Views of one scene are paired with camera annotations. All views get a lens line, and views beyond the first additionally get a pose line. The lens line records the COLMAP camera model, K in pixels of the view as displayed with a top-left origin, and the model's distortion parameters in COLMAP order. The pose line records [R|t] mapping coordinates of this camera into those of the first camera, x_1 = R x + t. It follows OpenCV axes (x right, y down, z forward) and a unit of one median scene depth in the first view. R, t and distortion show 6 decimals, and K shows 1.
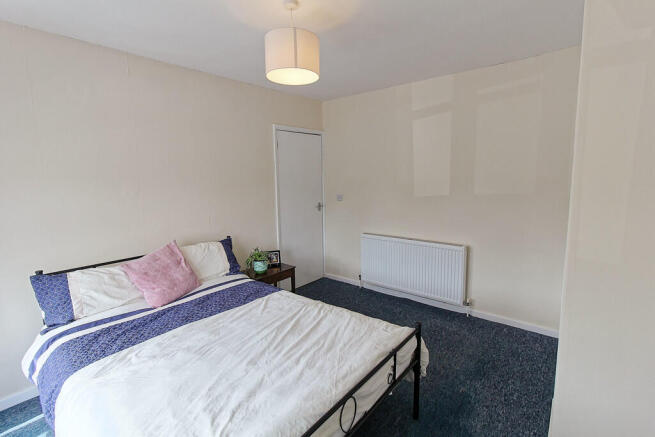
lens RADIAL K [[302.6, 0, 326.5], [0, 302.6, 223.9], [0, 0, 1]] dist [0.001206, 0.000502]
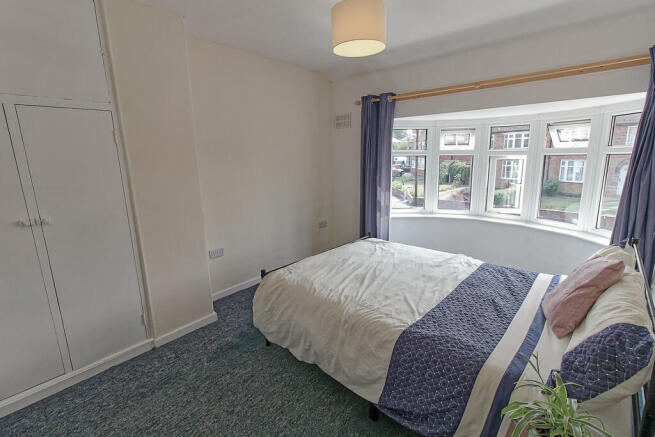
lens RADIAL K [[302.6, 0, 326.6], [0, 302.6, 216.4], [0, 0, 1]] dist [0.001206, 0.000502]
pose [[-0.998141, 0.033264, 0.051068, -0.033844], [0.049135, 0.934944, 0.351376, -0.314263], [-0.036058, 0.353232, -0.934841, 2.073745]]
